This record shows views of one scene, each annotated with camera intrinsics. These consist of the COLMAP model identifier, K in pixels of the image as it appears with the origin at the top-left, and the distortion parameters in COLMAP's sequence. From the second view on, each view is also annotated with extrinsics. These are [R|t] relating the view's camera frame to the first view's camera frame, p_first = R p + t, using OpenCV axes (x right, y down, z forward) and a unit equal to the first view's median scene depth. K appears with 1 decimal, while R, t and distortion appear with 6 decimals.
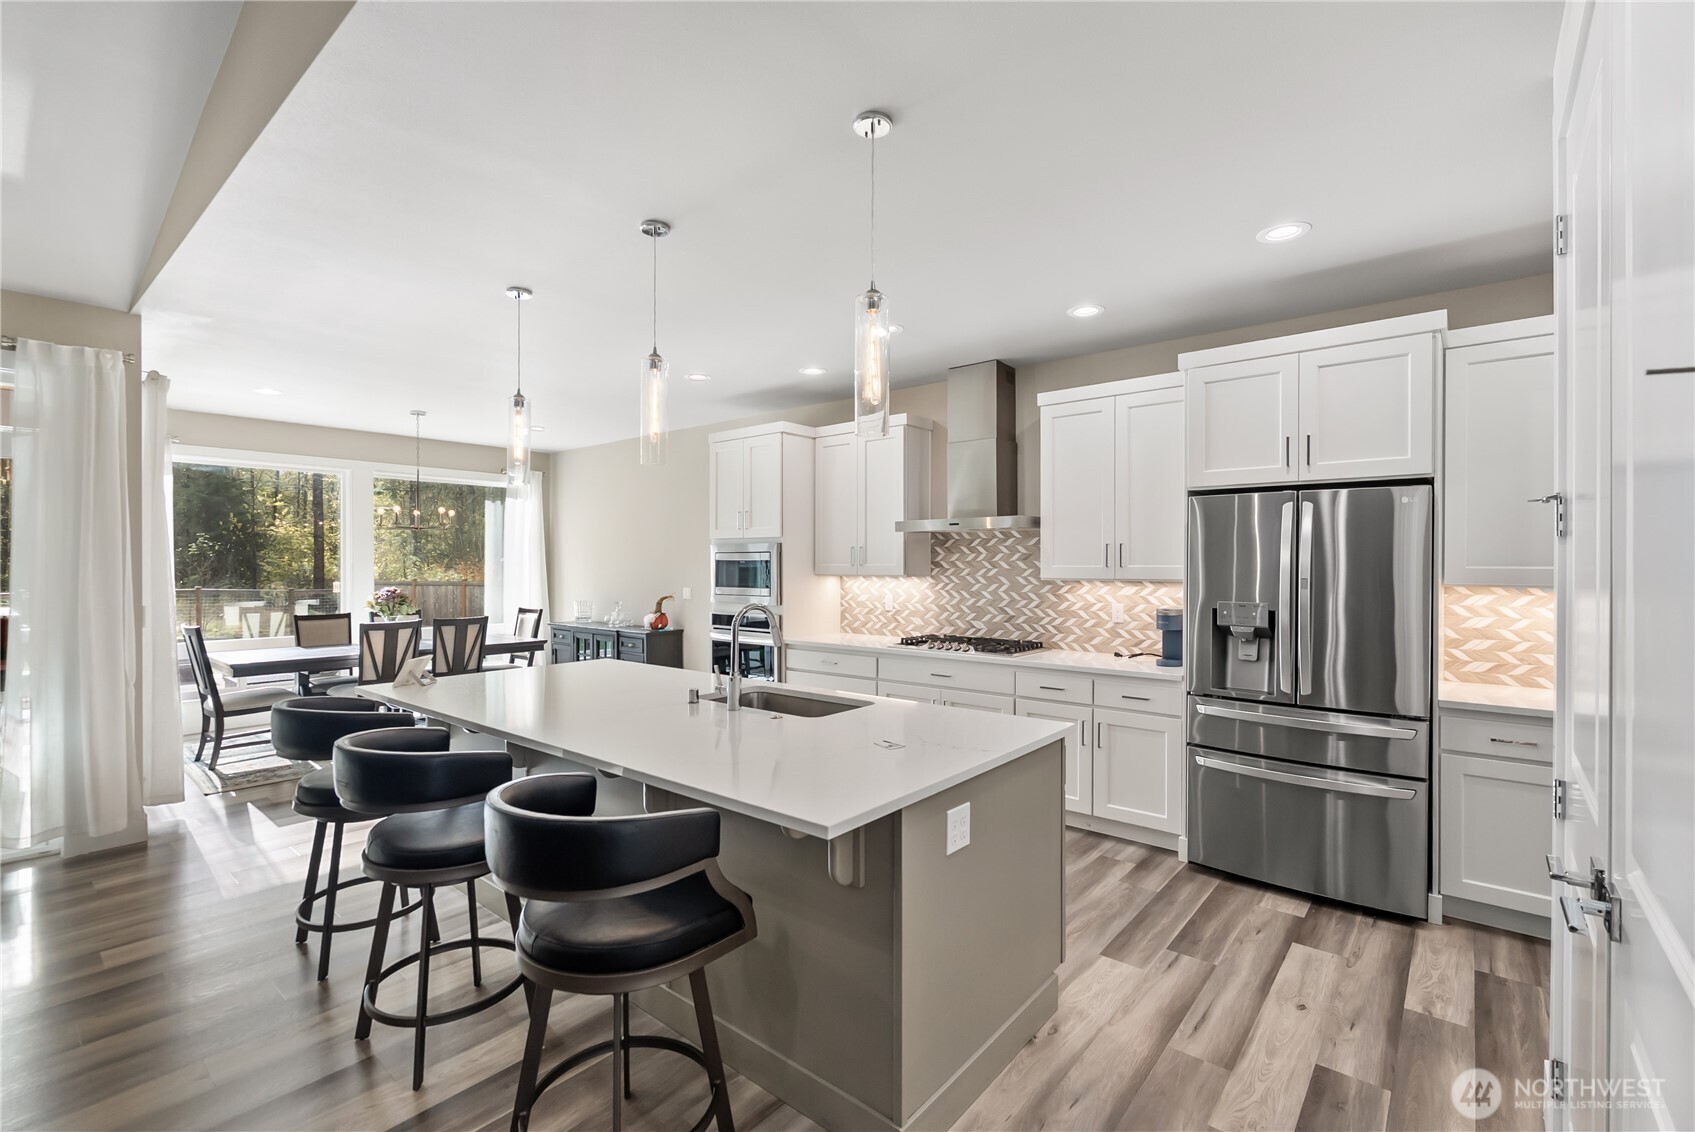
lens RADIAL K [[761.6, 0, 851.3], [0, 761.6, 564.8], [0, 0, 1]] dist [-0.003261, 0.000010]
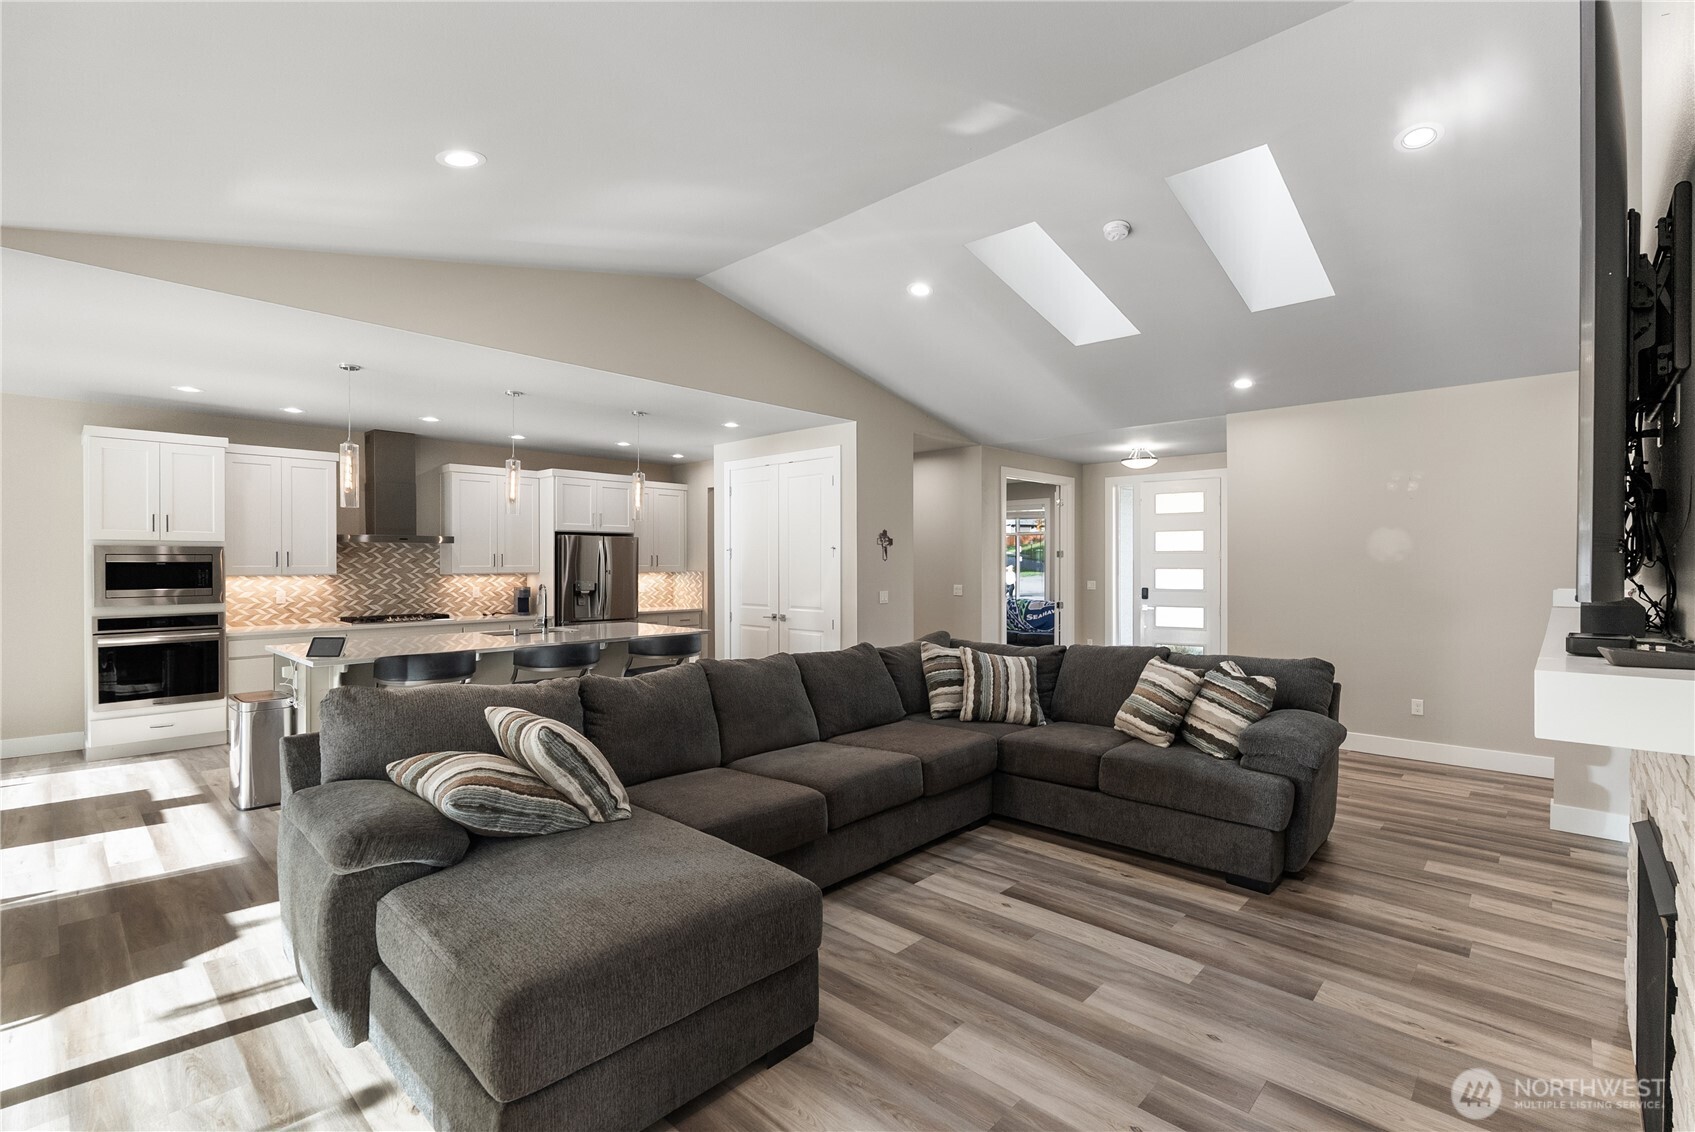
lens RADIAL K [[764.9, 0, 847.5], [0, 764.9, 566.0], [0, 0, 1]] dist [-0.000590, 0.000068]
pose [[0.057120, -0.002739, 0.998364, -1.165687], [0.004256, 0.999988, 0.002500, 0.000385], [-0.998358, 0.004106, 0.057131, 0.022069]]
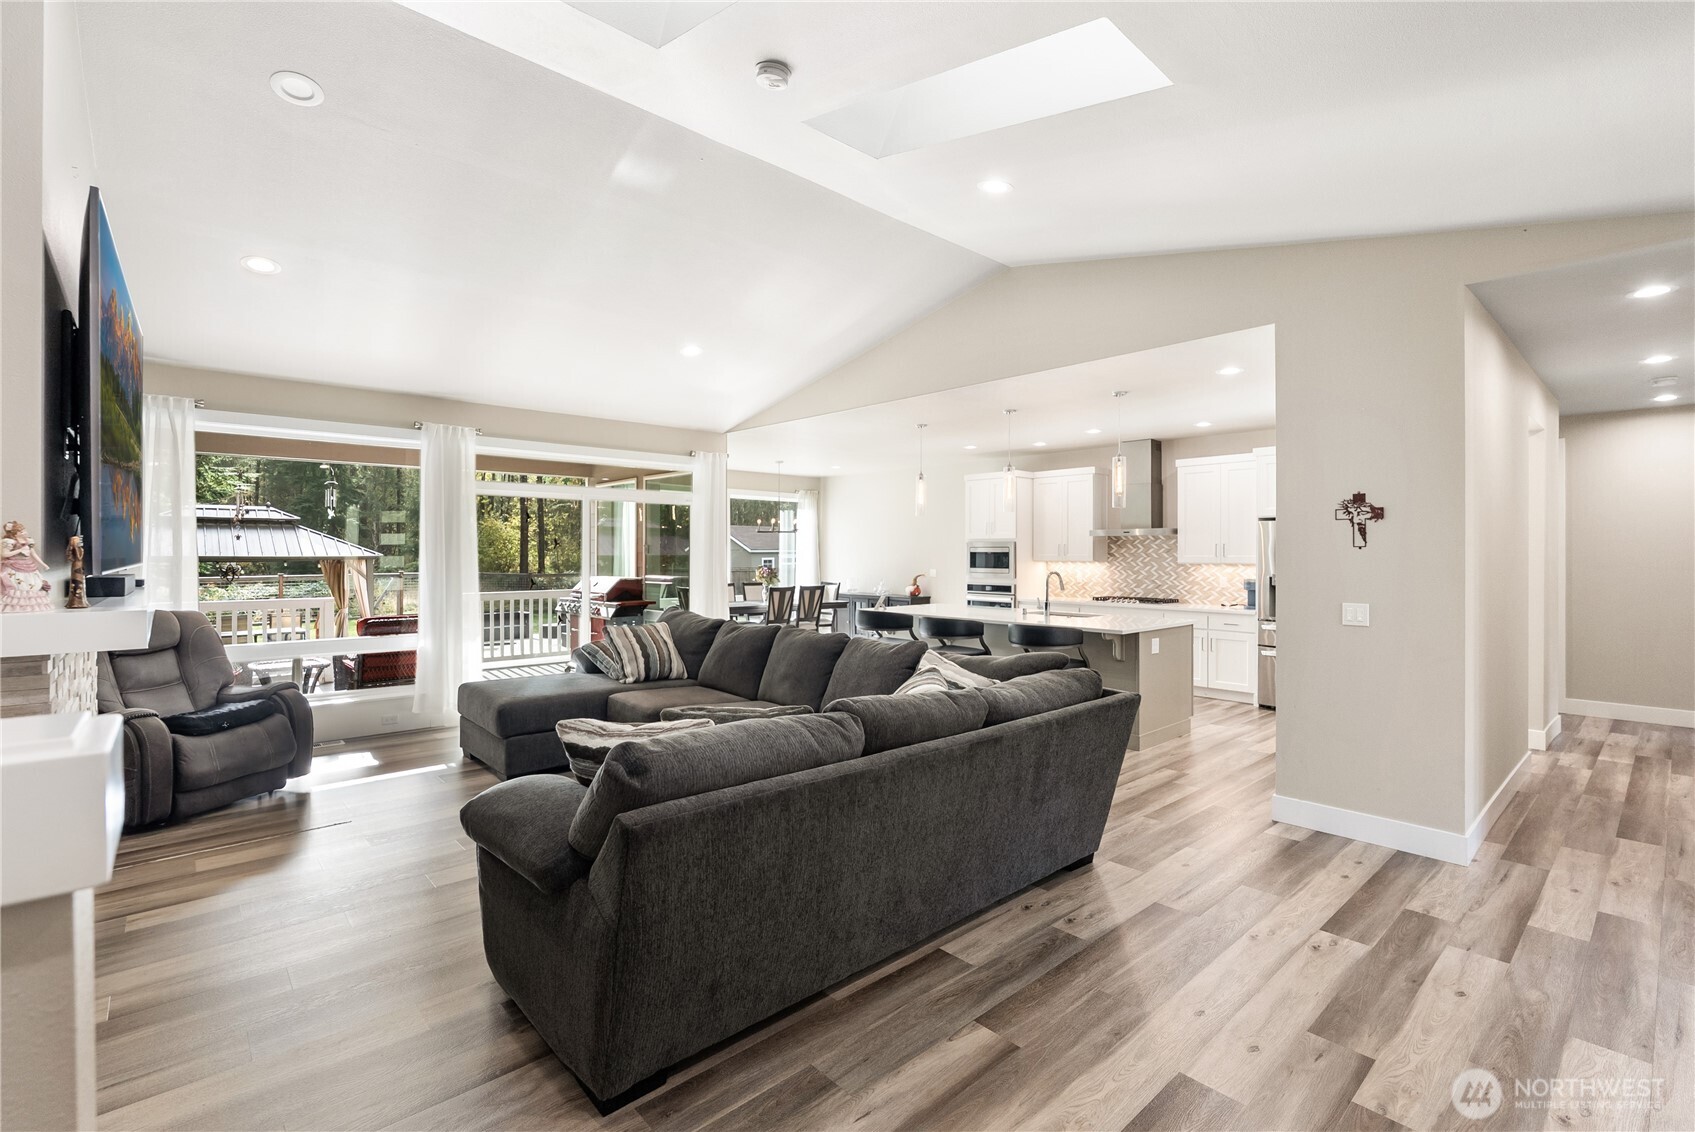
lens RADIAL K [[768.1, 0, 847.3], [0, 768.1, 552.5], [0, 0, 1]] dist [-0.000912, -0.000085]
pose [[0.989892, 0.004014, -0.141766, -0.222554], [-0.004624, 0.999981, -0.003972, 0.003682], [0.141748, 0.004587, 0.989892, -0.755051]]
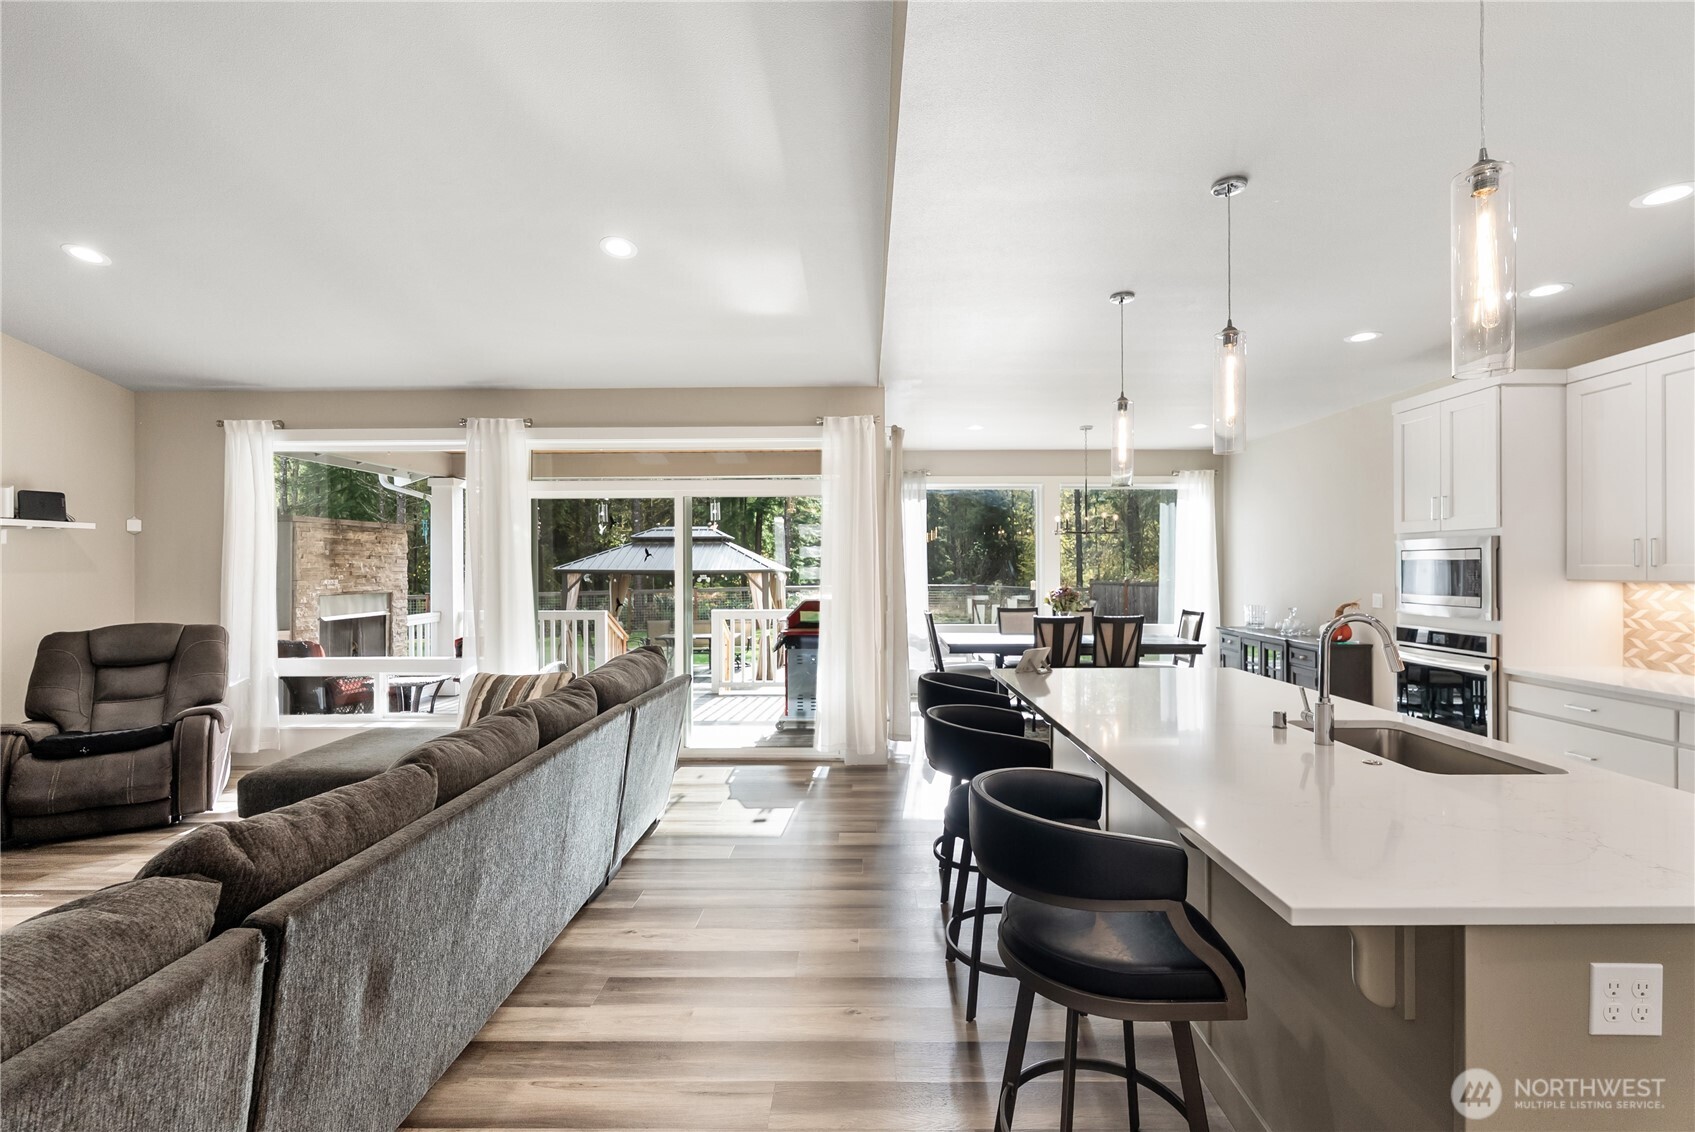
lens RADIAL K [[761.6, 0, 851.3], [0, 761.6, 564.8], [0, 0, 1]] dist [-0.003261, 0.000010]
pose [[0.632961, -0.001604, -0.774182, 0.080211], [-0.000395, 0.999997, -0.002395, 0.001140], [0.774183, 0.001822, 0.632959, 0.051464]]
